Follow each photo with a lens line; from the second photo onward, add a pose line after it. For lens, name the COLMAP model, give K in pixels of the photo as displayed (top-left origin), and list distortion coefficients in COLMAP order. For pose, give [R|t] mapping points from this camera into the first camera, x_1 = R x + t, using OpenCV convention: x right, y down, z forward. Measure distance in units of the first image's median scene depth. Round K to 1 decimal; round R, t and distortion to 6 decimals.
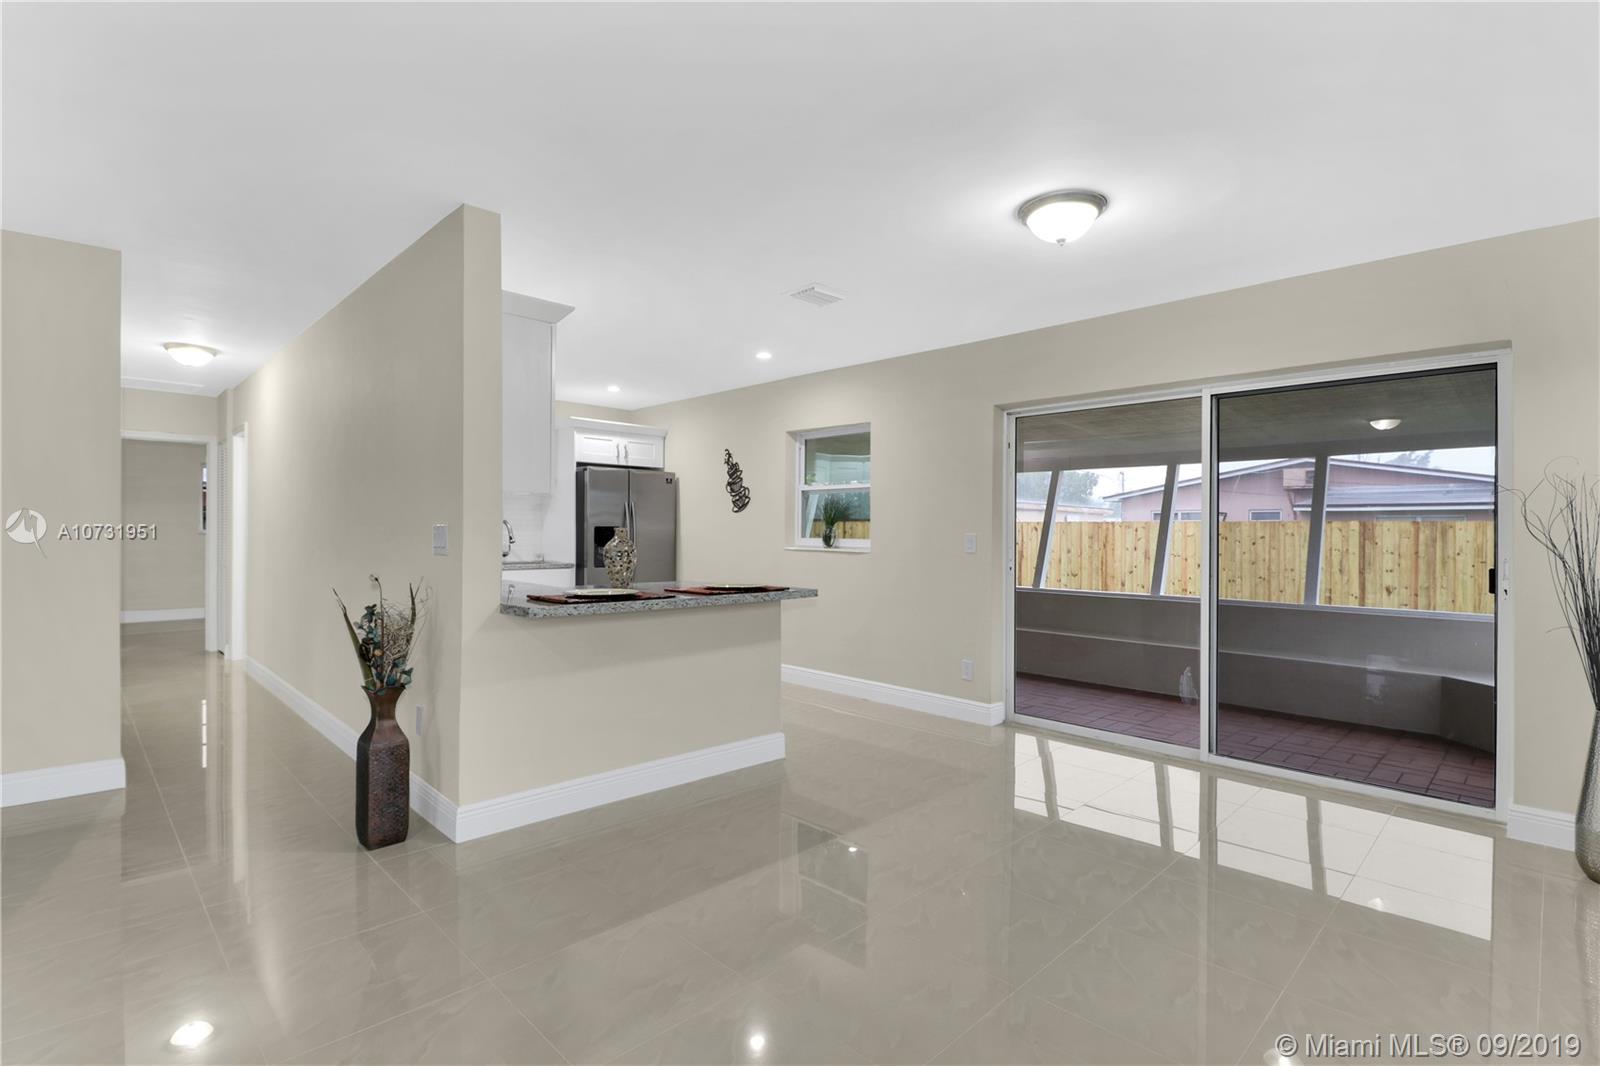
lens RADIAL K [[757.2, 0, 800.0], [0, 757.2, 533.0], [0, 0, 1]] dist [-0.000596, -0.011182]
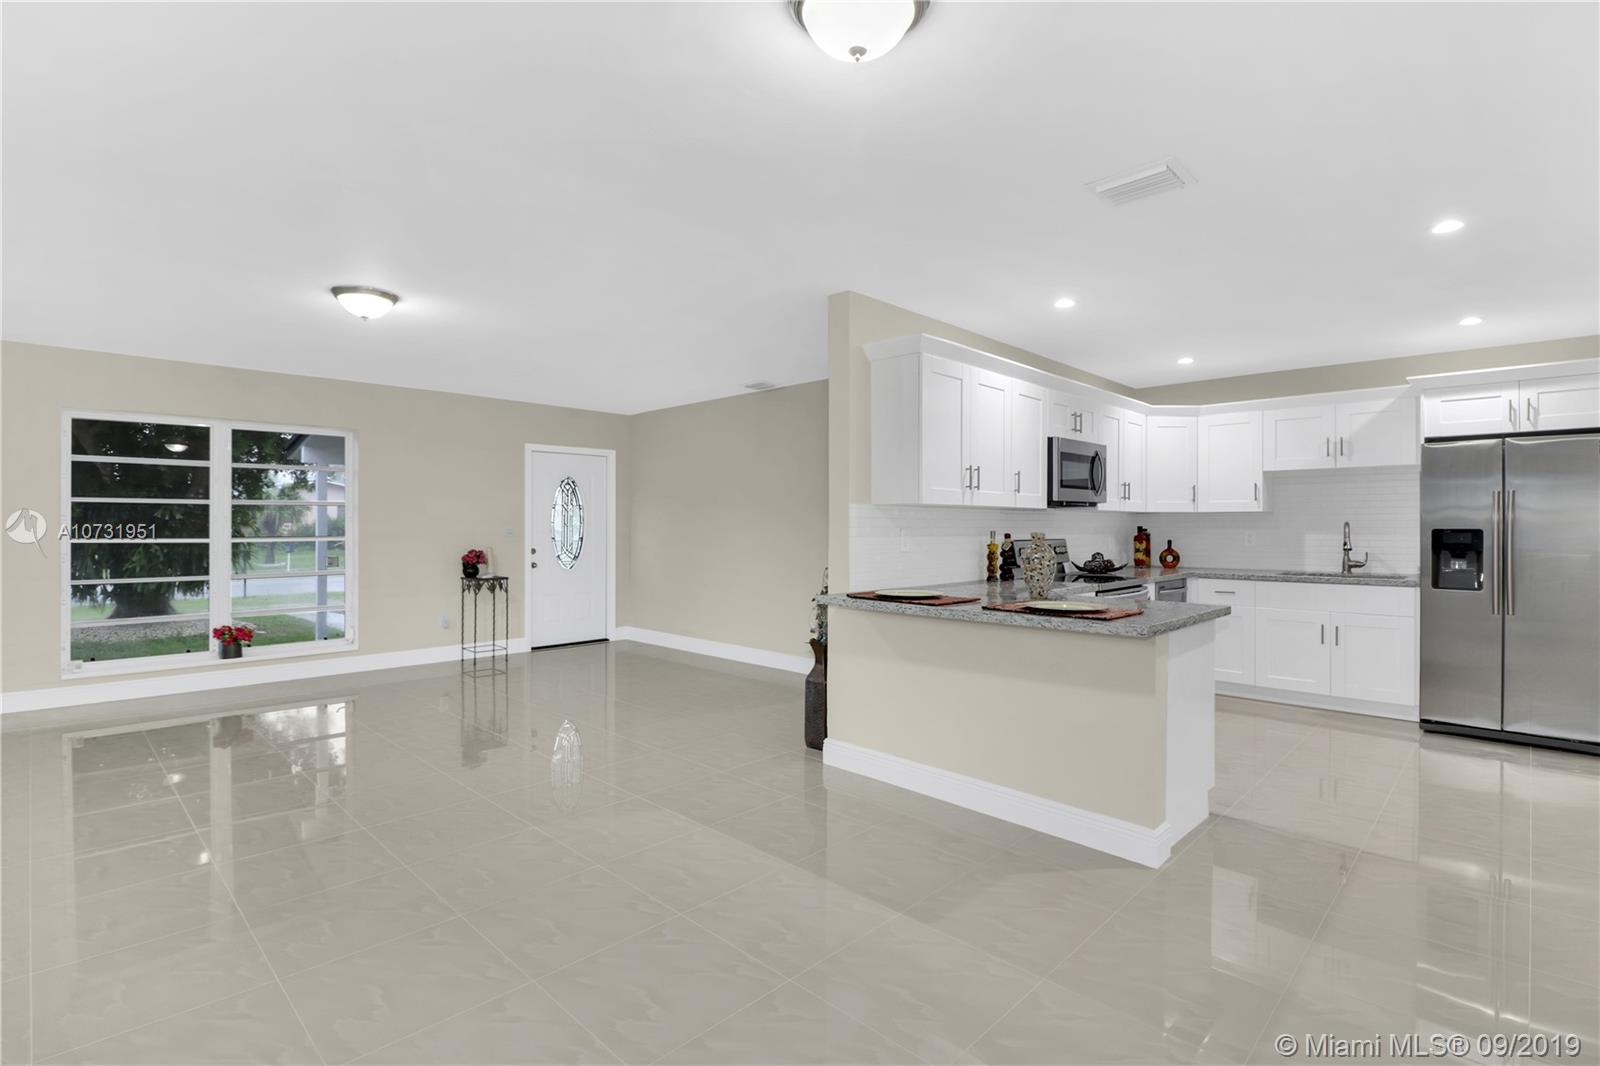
lens RADIAL K [[757.2, 0, 800.0], [0, 757.2, 533.0], [0, 0, 1]] dist [-0.000596, -0.011182]
pose [[0.012977, 0.000451, -0.999916, 0.412768], [-0.001518, 0.999999, 0.000432, -0.004565], [0.999915, 0.001512, 0.012978, 0.415028]]
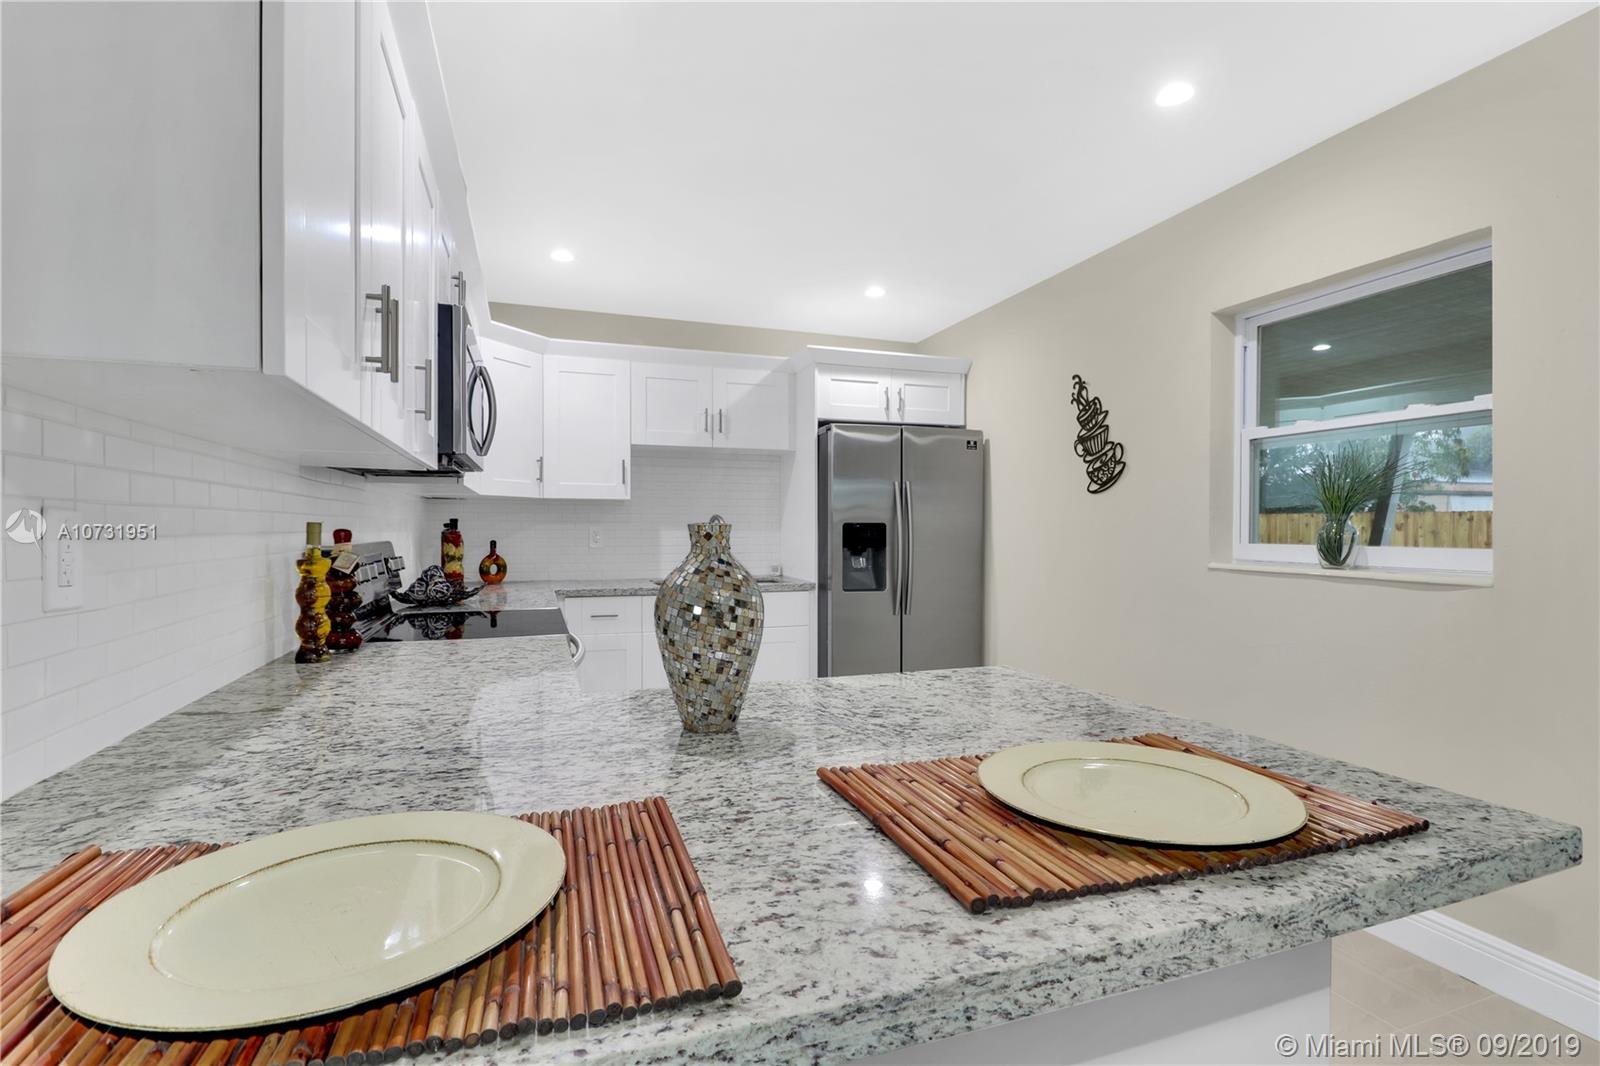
lens RADIAL K [[757.2, 0, 800.0], [0, 757.2, 533.0], [0, 0, 1]] dist [-0.000596, -0.011182]
pose [[0.903290, -0.004001, -0.429012, -0.044922], [0.005277, 0.999984, 0.001783, -0.002052], [0.428998, -0.003875, 0.903297, 0.445169]]
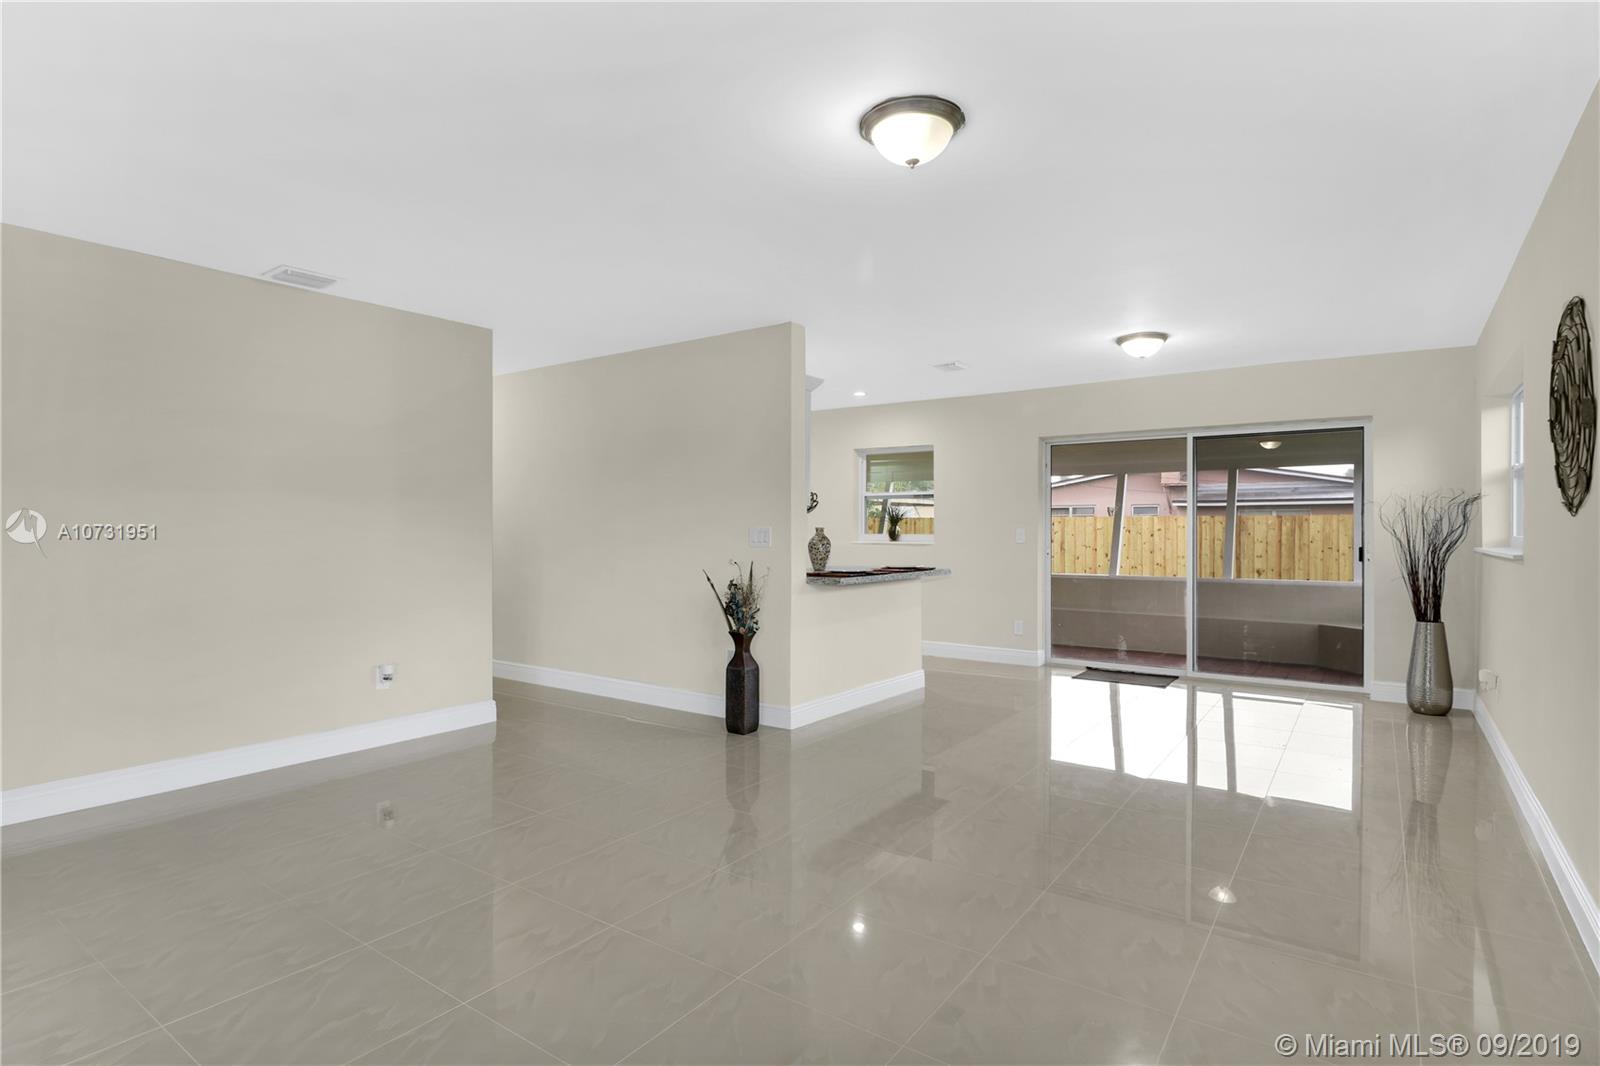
lens RADIAL K [[809.2, 0, 802.6], [0, 809.2, 537.8], [0, 0, 1]] dist [-0.000389, -0.000393]
pose [[0.984706, -0.011225, 0.173863, -0.314132], [0.009310, 0.999887, 0.011826, -0.003693], [-0.173976, -0.010027, 0.984699, -0.286885]]
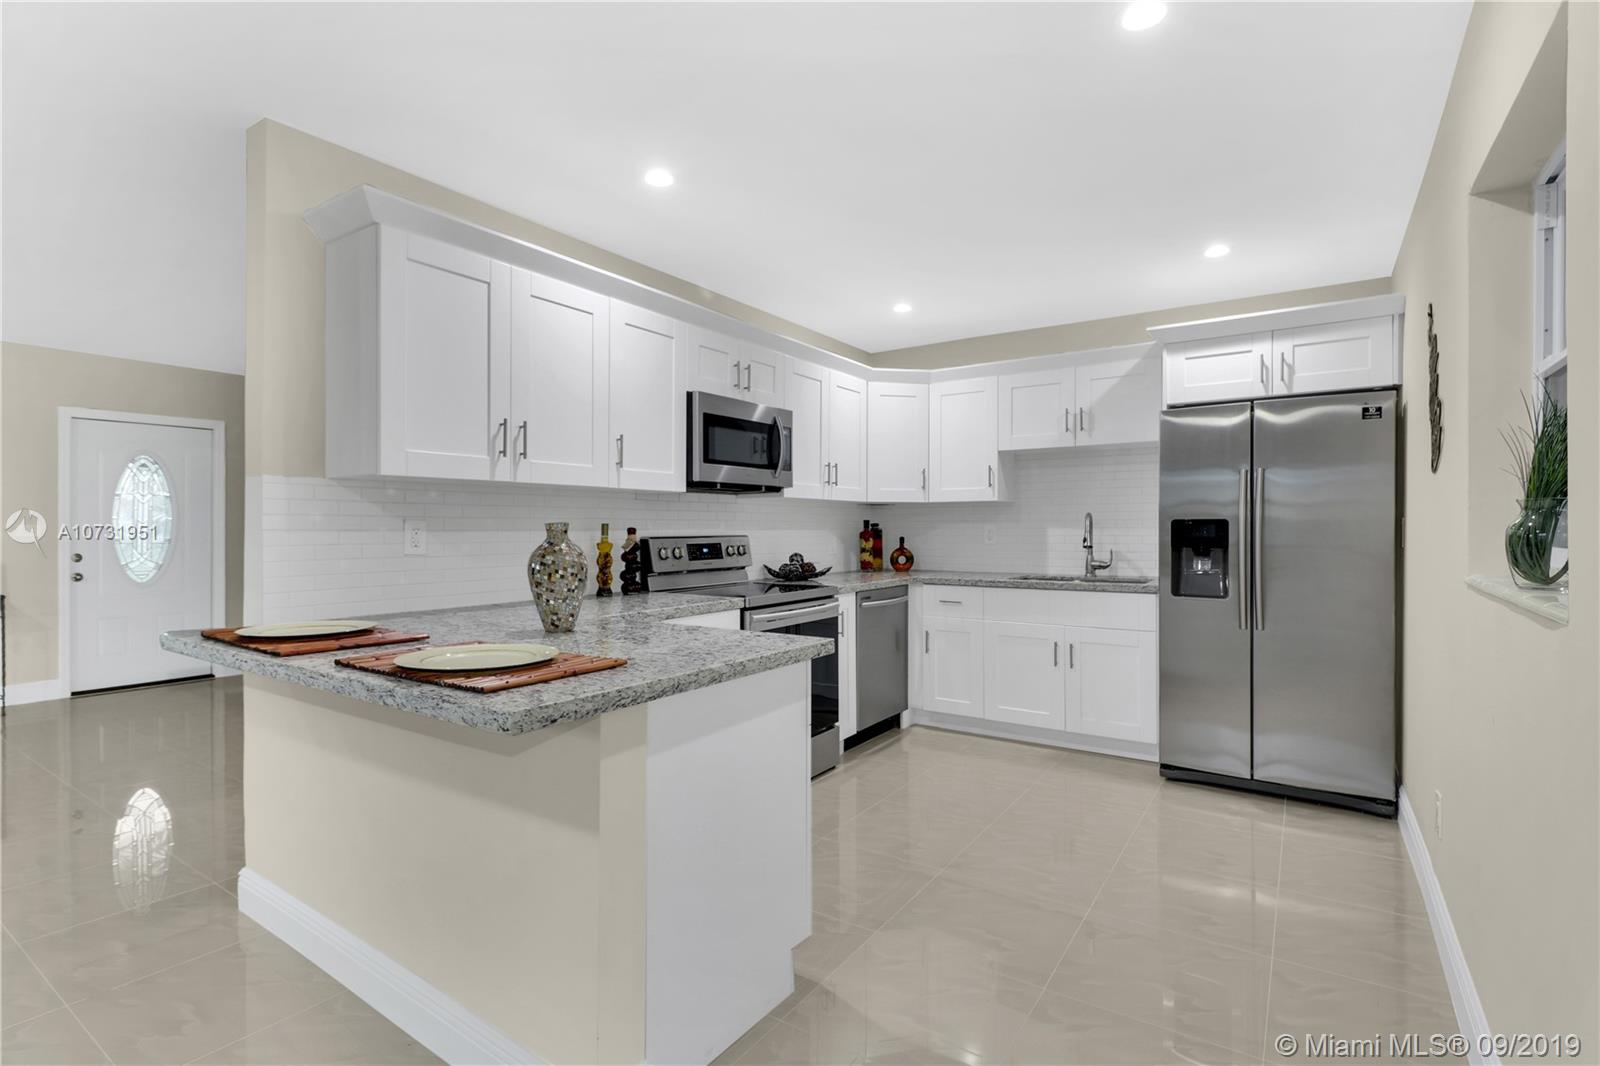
lens RADIAL K [[766.1, 0, 793.7], [0, 766.1, 539.5], [0, 0, 1]] dist [-0.001630, -0.000311]
pose [[0.188252, 0.006574, -0.982099, 0.216014], [0.002606, 0.999971, 0.007193, 0.000615], [0.982117, -0.003913, 0.188229, 0.635947]]
